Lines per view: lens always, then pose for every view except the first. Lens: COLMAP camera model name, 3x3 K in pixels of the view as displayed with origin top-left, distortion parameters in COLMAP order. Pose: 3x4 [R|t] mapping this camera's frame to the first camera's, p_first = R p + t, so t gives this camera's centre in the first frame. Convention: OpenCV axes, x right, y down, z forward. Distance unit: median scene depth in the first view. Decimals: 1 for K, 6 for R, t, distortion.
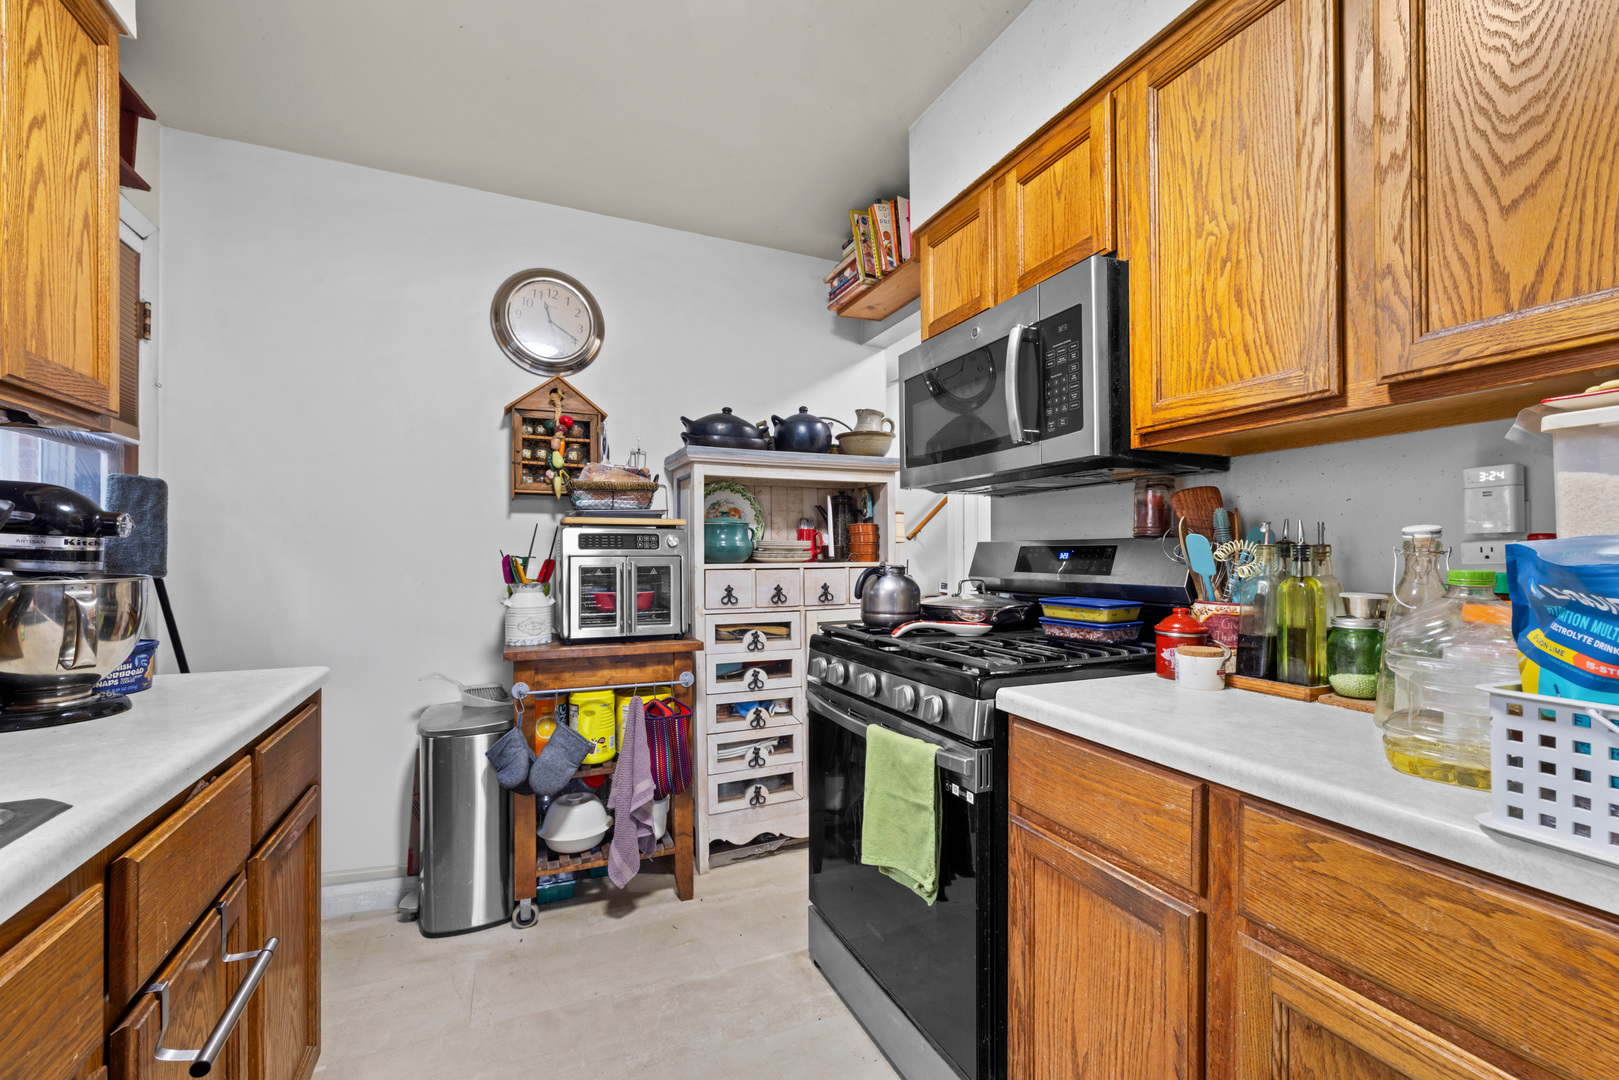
lens RADIAL K [[680.4, 0, 809.3], [0, 680.4, 555.8], [0, 0, 1]] dist [-0.000909, 0.000424]
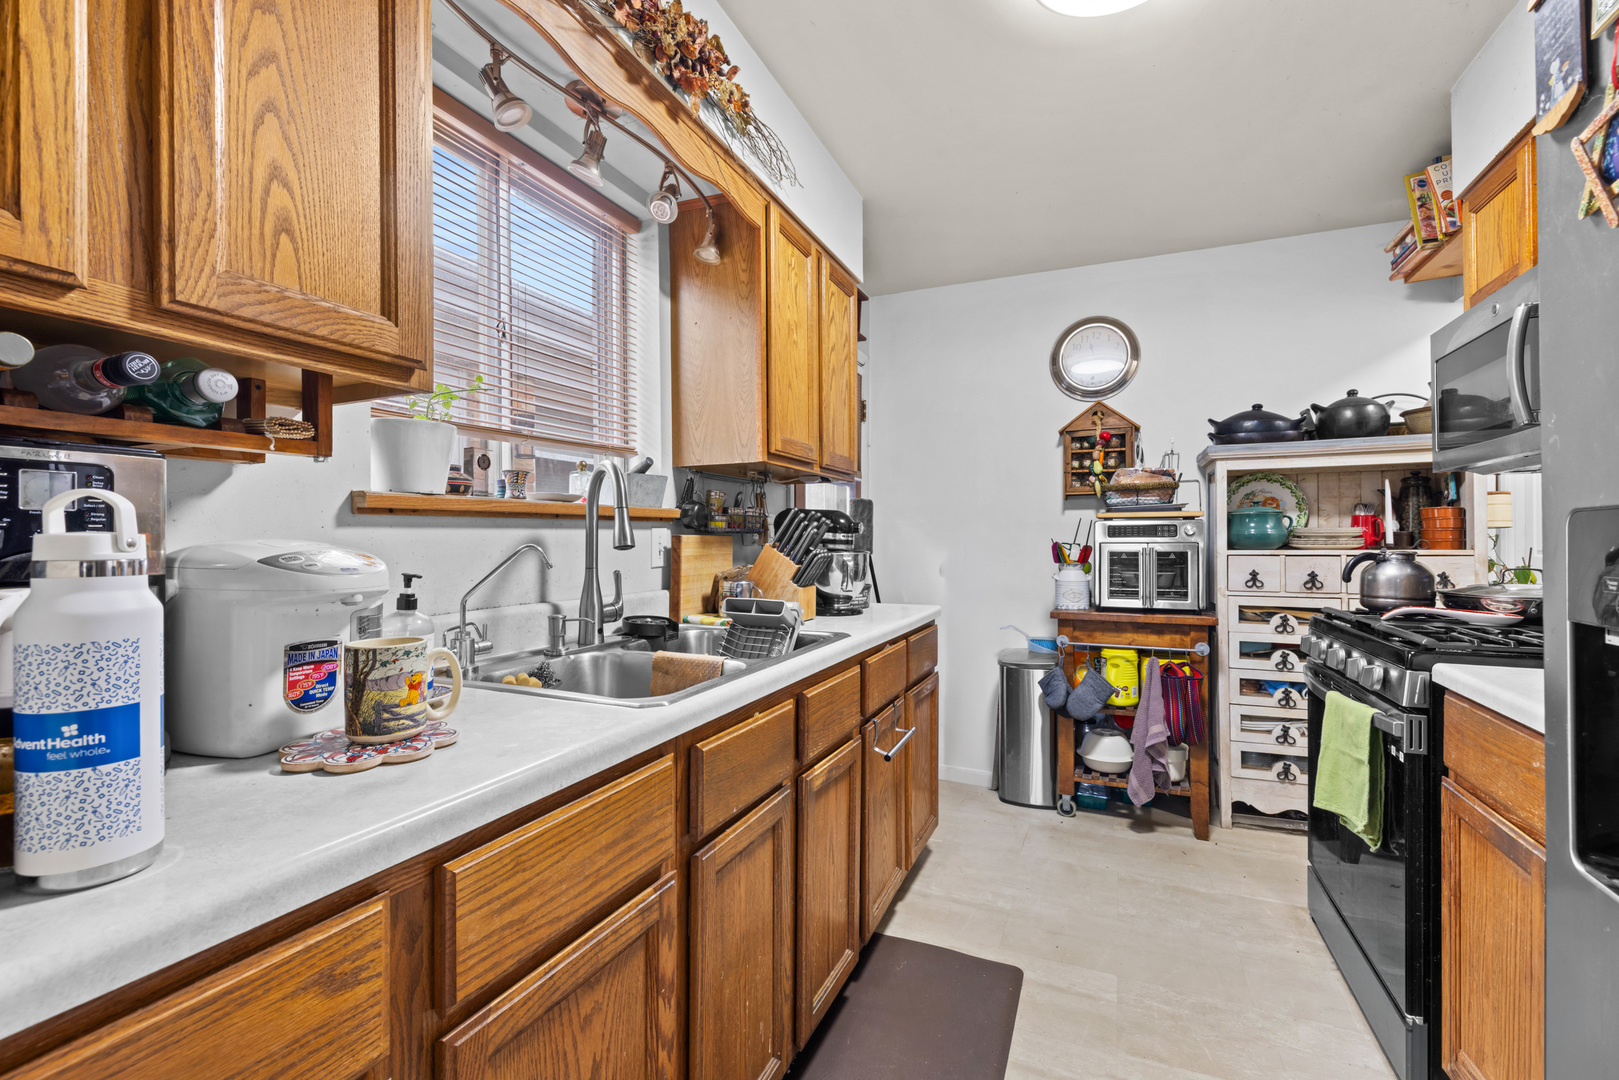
lens RADIAL K [[680.4, 0, 808.3], [0, 680.4, 540.7], [0, 0, 1]] dist [-0.000909, 0.000424]
pose [[0.664428, -0.002084, -0.747349, 0.265257], [-0.001504, 0.999990, -0.004125, 0.002607], [0.747351, 0.003865, 0.664419, -0.299738]]
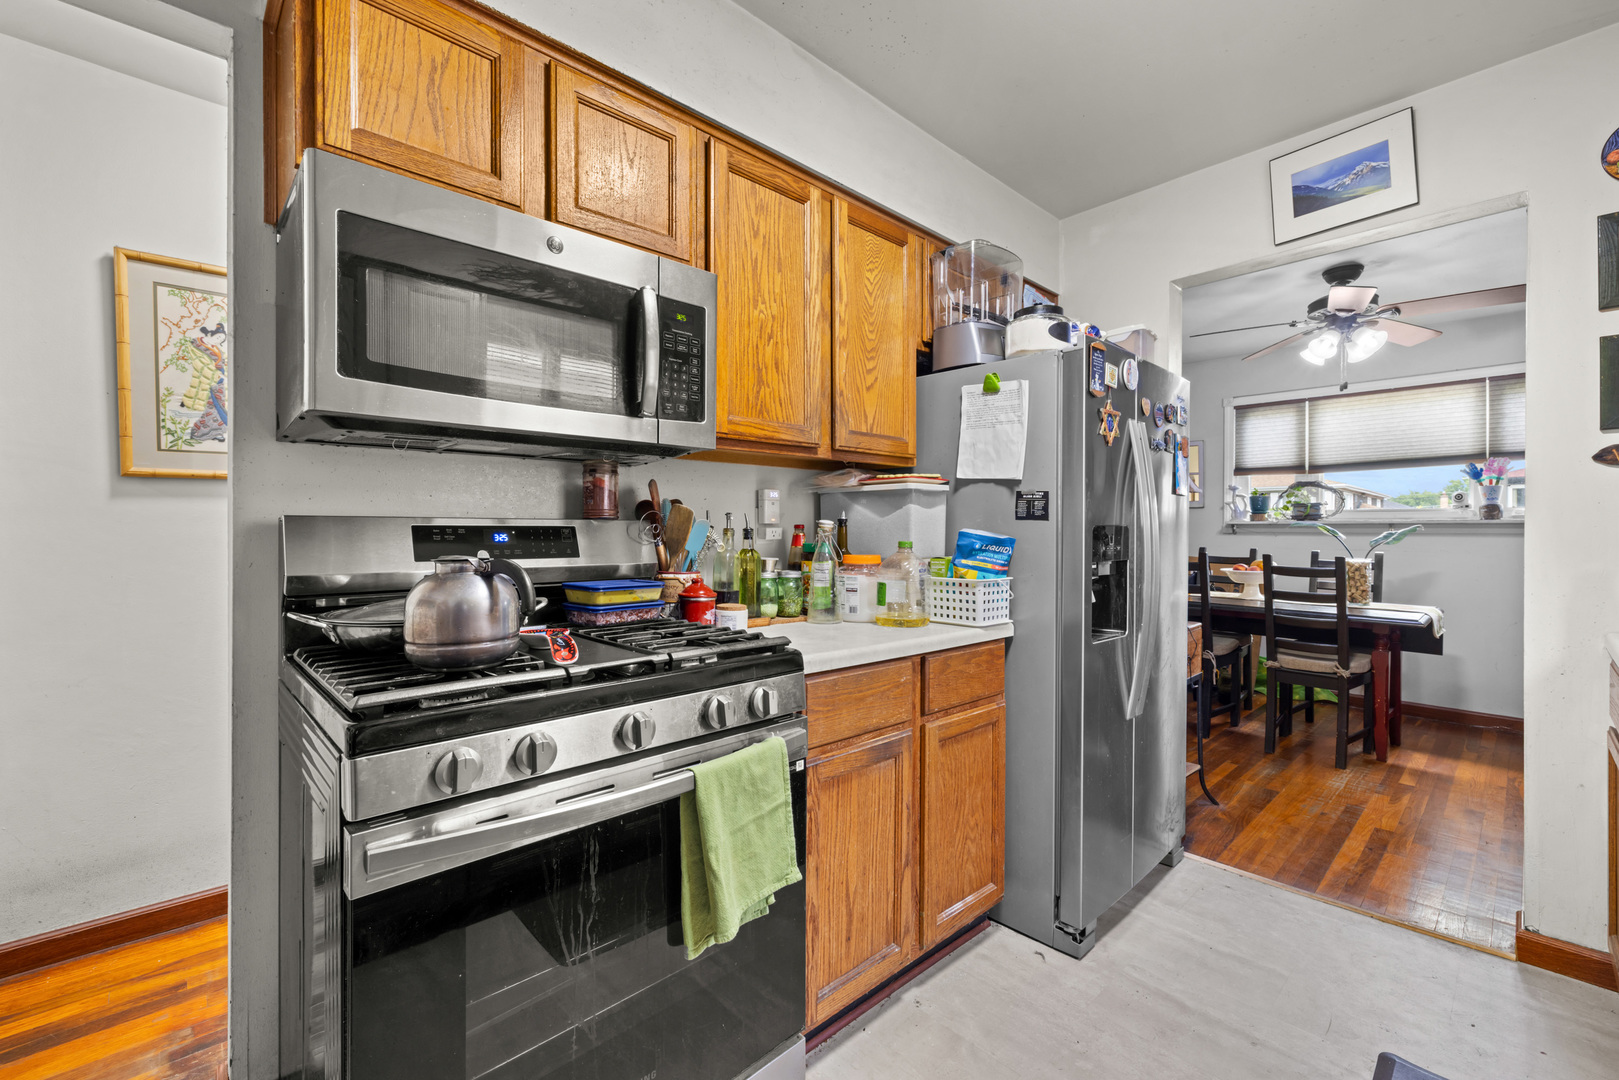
lens RADIAL K [[680.4, 0, 807.9], [0, 680.4, 532.1], [0, 0, 1]] dist [-0.000909, 0.000424]
pose [[-0.334155, -0.002123, 0.942516, -0.539690], [0.002249, 0.999993, 0.003050, -0.008674], [-0.942515, 0.003139, -0.334148, 0.942026]]
